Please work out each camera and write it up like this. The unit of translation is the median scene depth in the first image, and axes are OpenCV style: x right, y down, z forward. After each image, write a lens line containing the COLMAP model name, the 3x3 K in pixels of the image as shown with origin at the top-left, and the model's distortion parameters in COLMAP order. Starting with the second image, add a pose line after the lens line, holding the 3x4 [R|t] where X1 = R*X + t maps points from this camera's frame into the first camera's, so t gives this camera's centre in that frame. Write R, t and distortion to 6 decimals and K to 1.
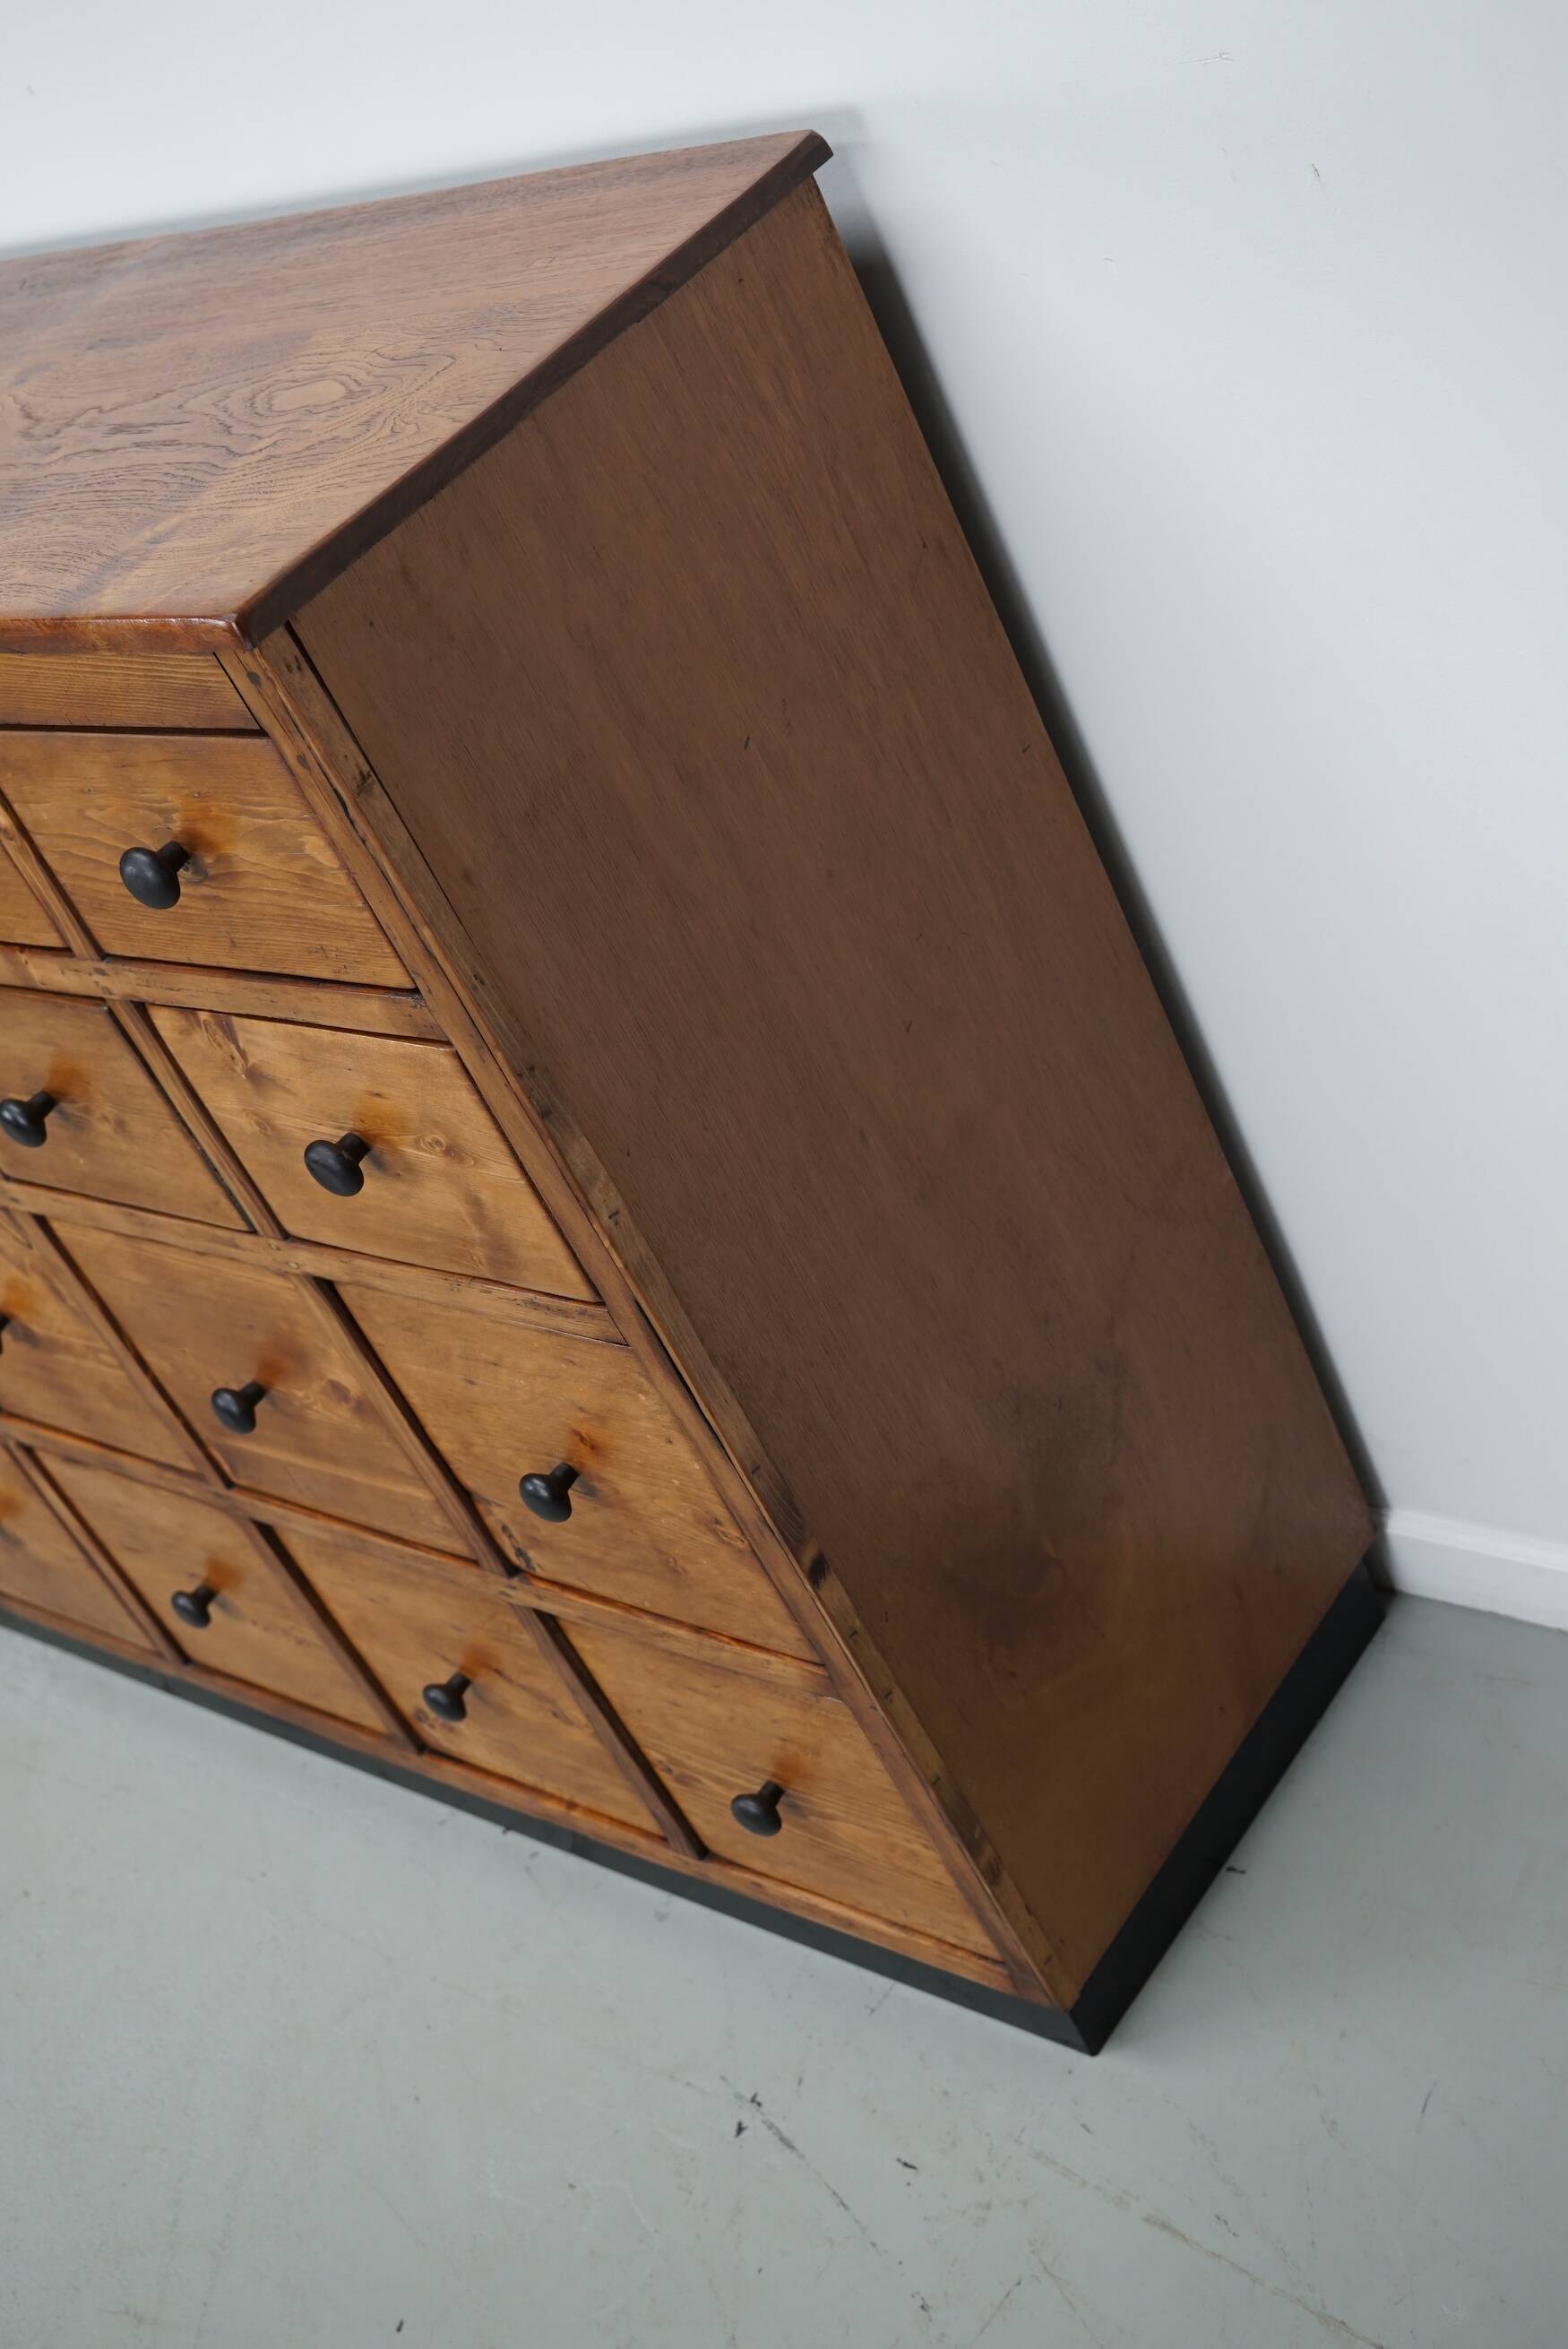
lens RADIAL K [[3003.2, 0, 791.1], [0, 3003.2, 1170.2], [0, 0, 1]] dist [-0.151302, 0.330521]
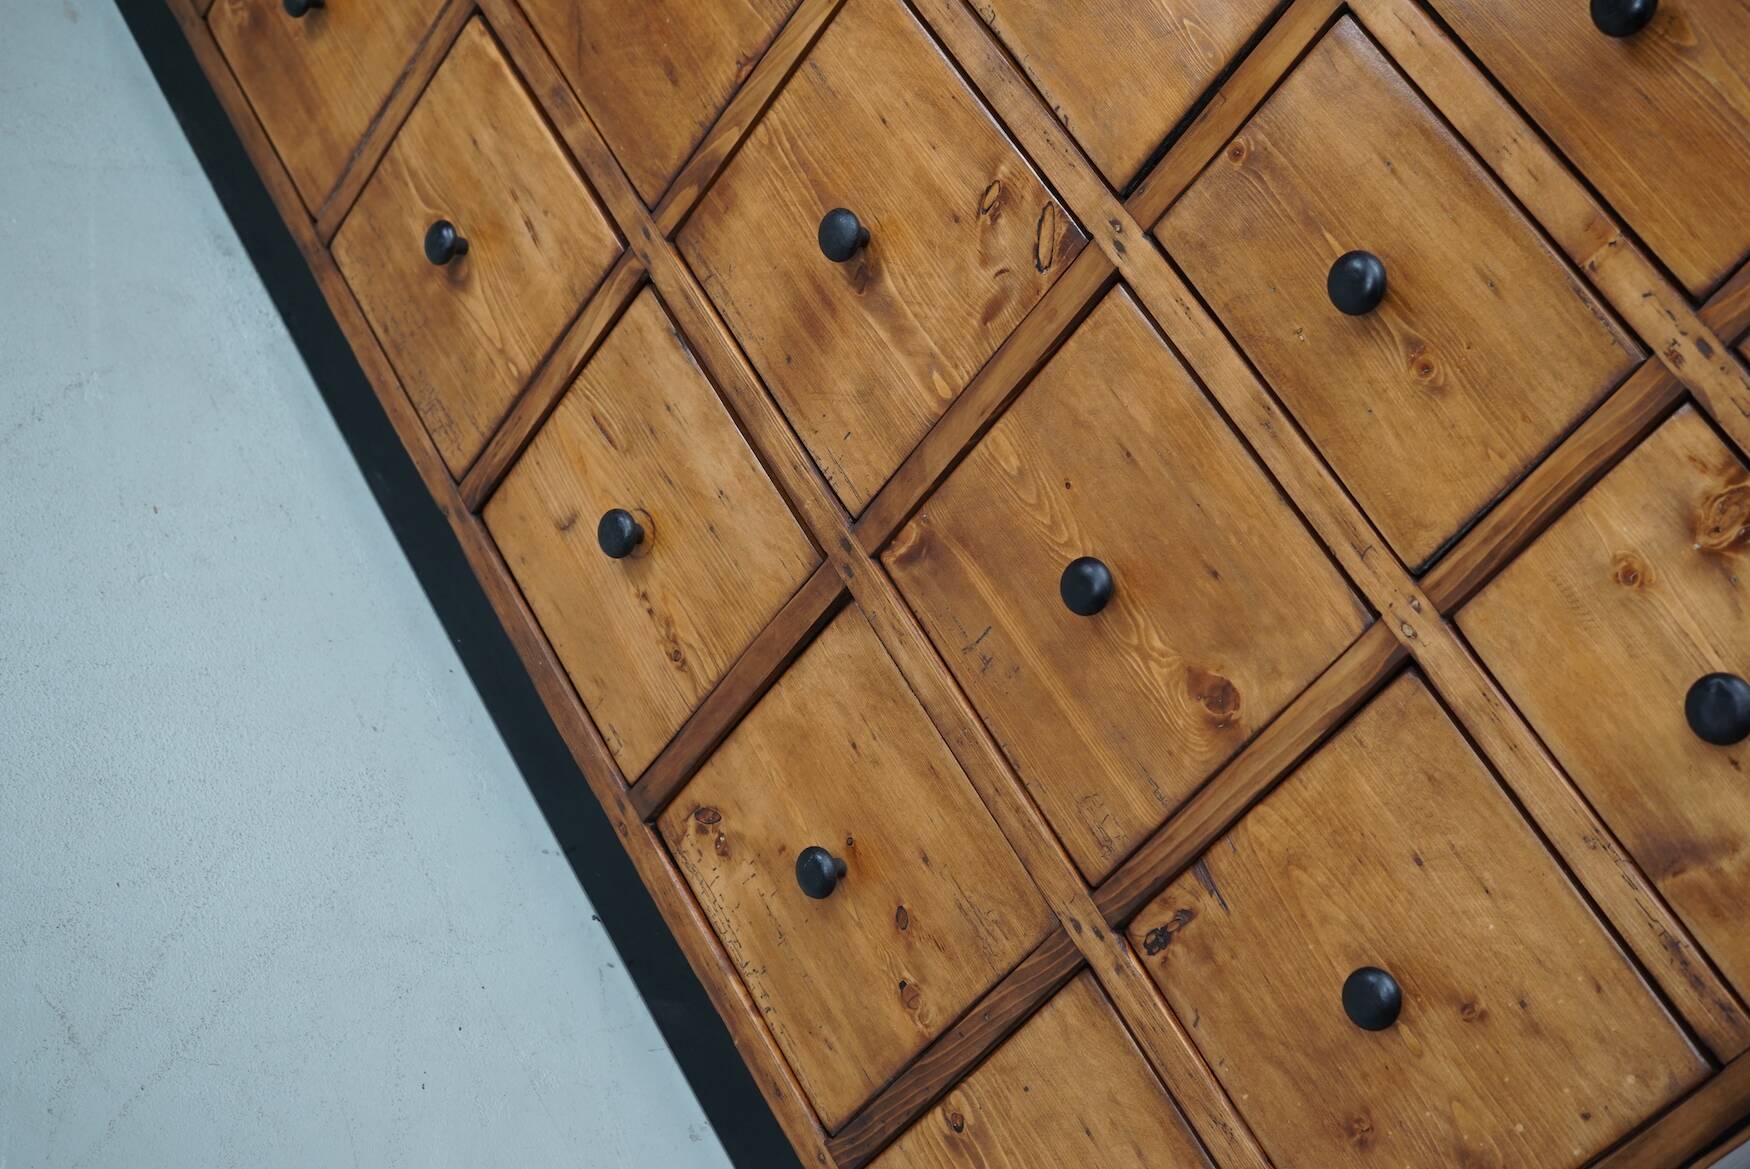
lens RADIAL K [[2253.6, 0, 875.0], [0, 2253.6, 584.5], [0, 0, 1]] dist [-0.151951, 0.336775]
pose [[0.511270, 0.799535, 0.315193, -0.486015], [-0.800173, 0.576668, -0.164857, 0.273410], [-0.313571, -0.167922, 0.934599, 0.403204]]
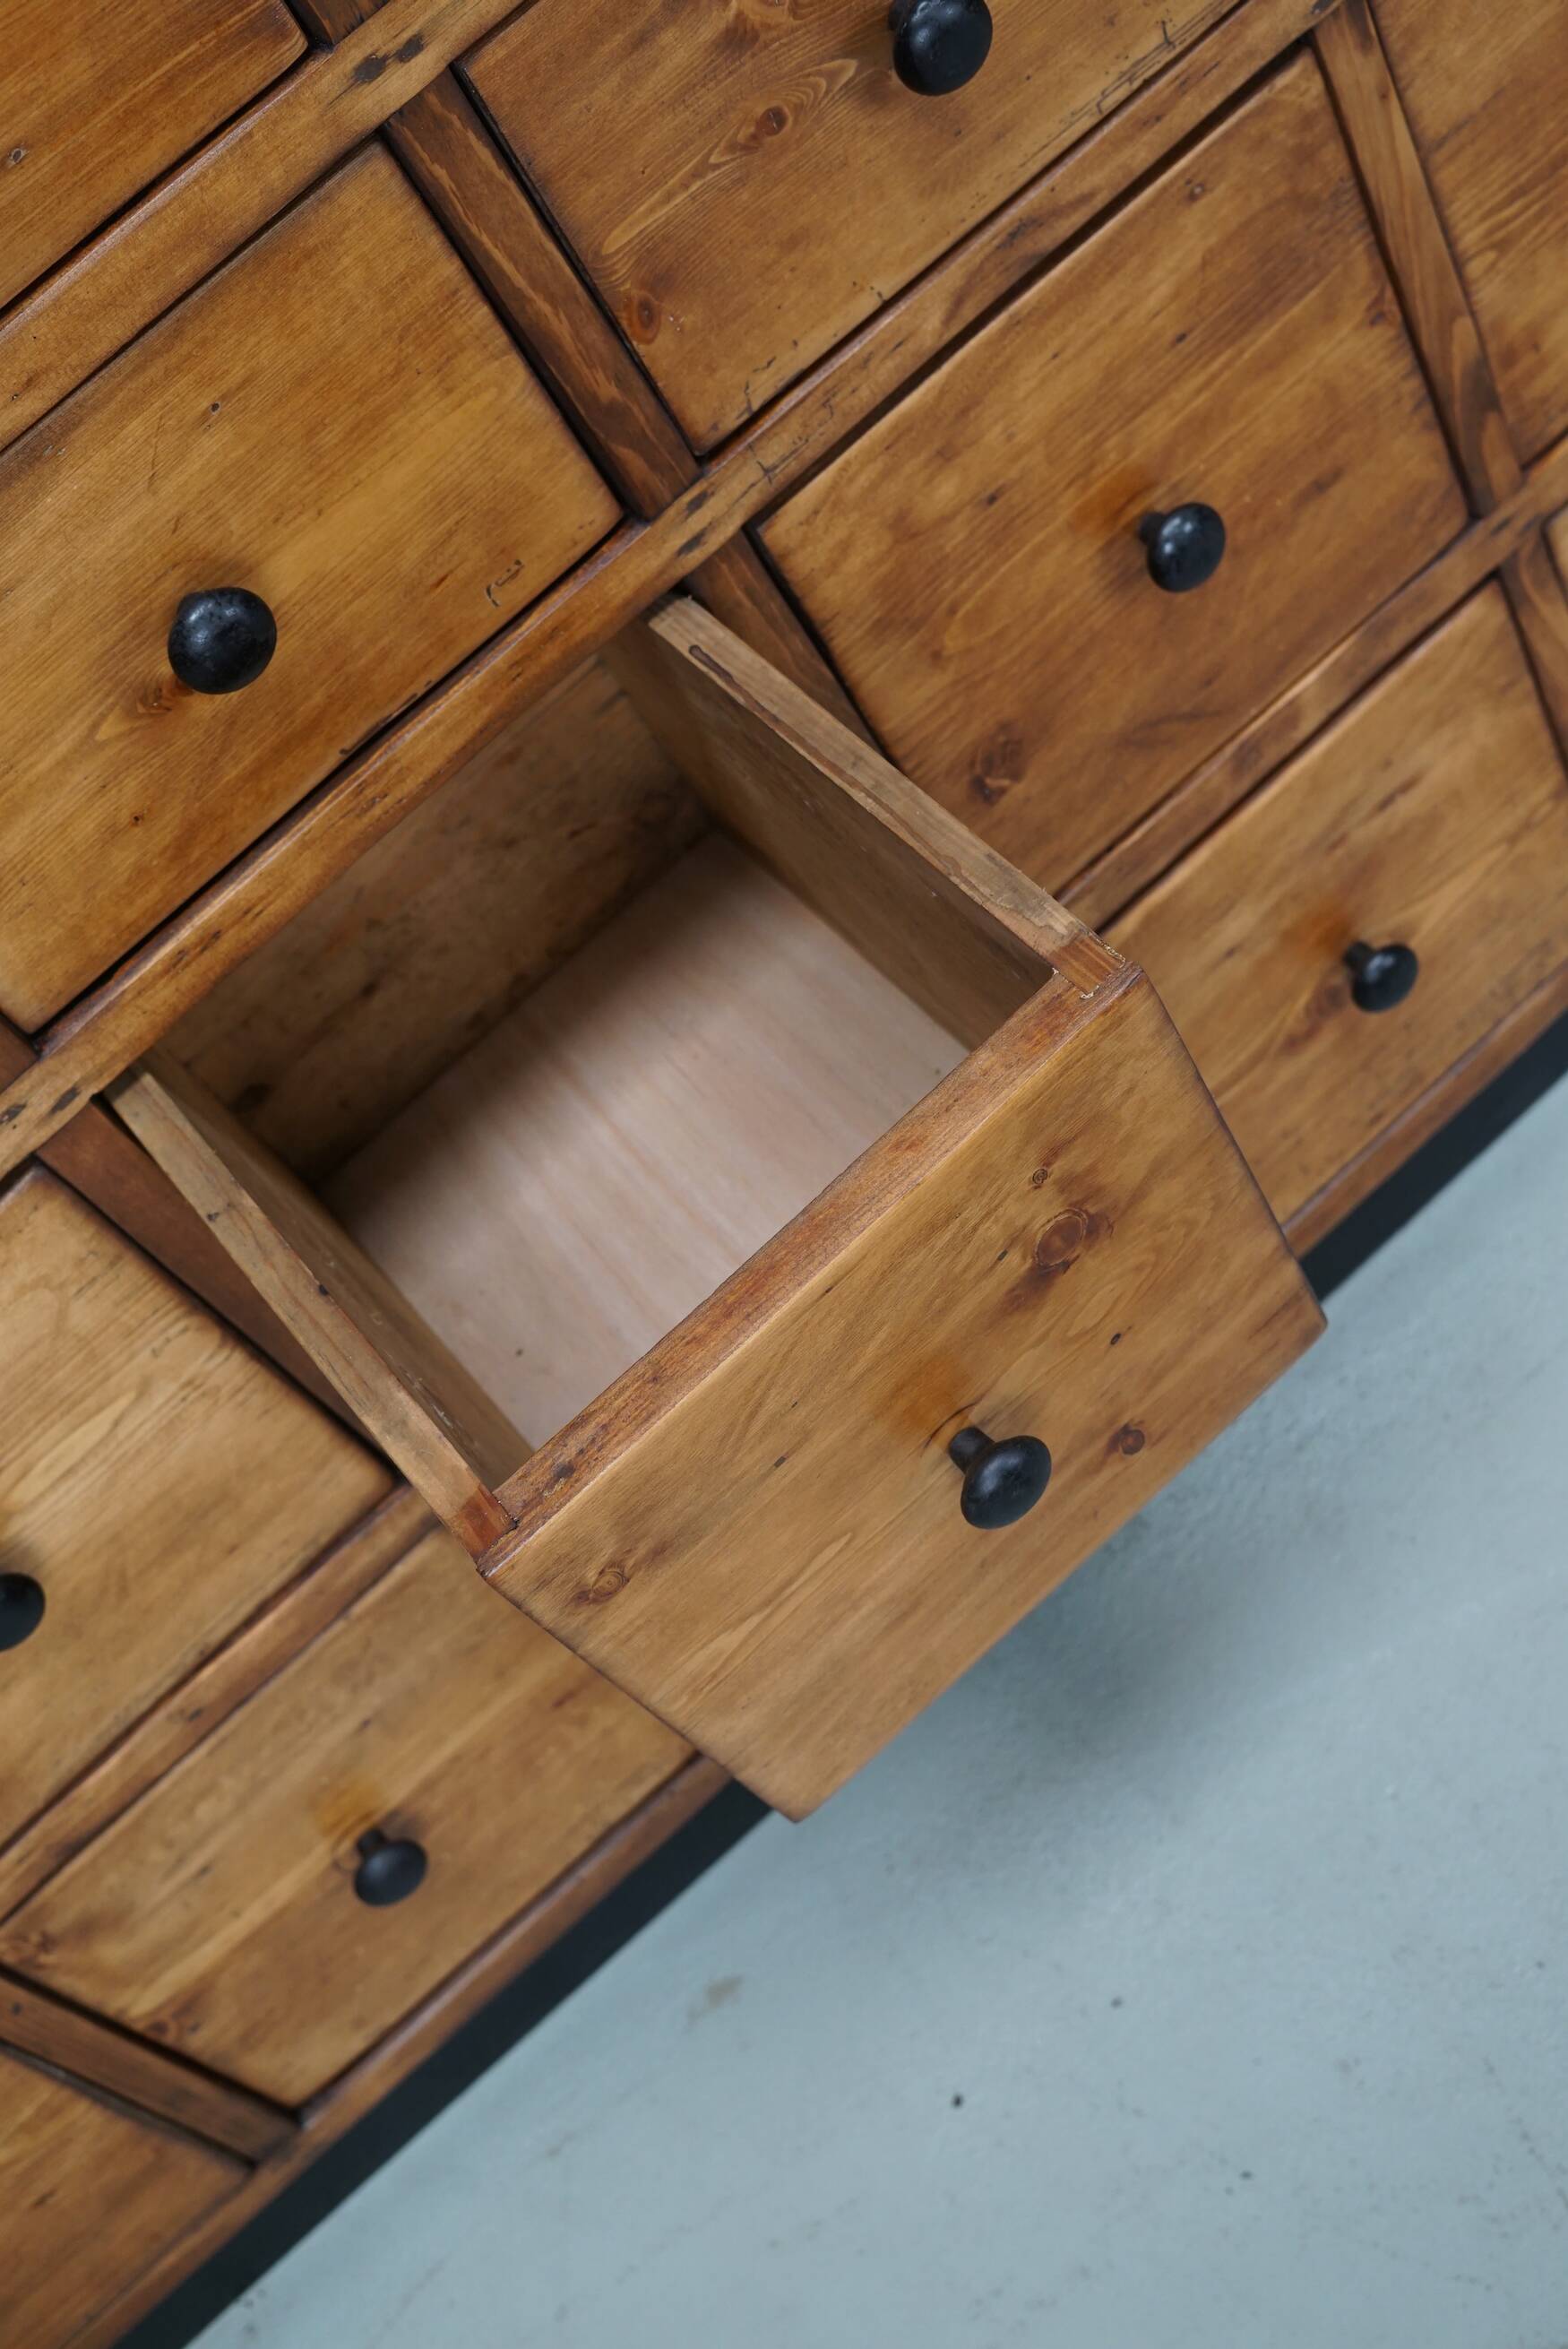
lens RADIAL K [[3024.6, 0, 784.0], [0, 3024.6, 1174.5], [0, 0, 1]] dist [-0.151951, 0.336775]
pose [[0.386629, -0.600695, 0.699774, -1.028853], [0.739566, 0.655260, 0.153869, -0.025852], [-0.550962, 0.458039, 0.697597, 0.988177]]
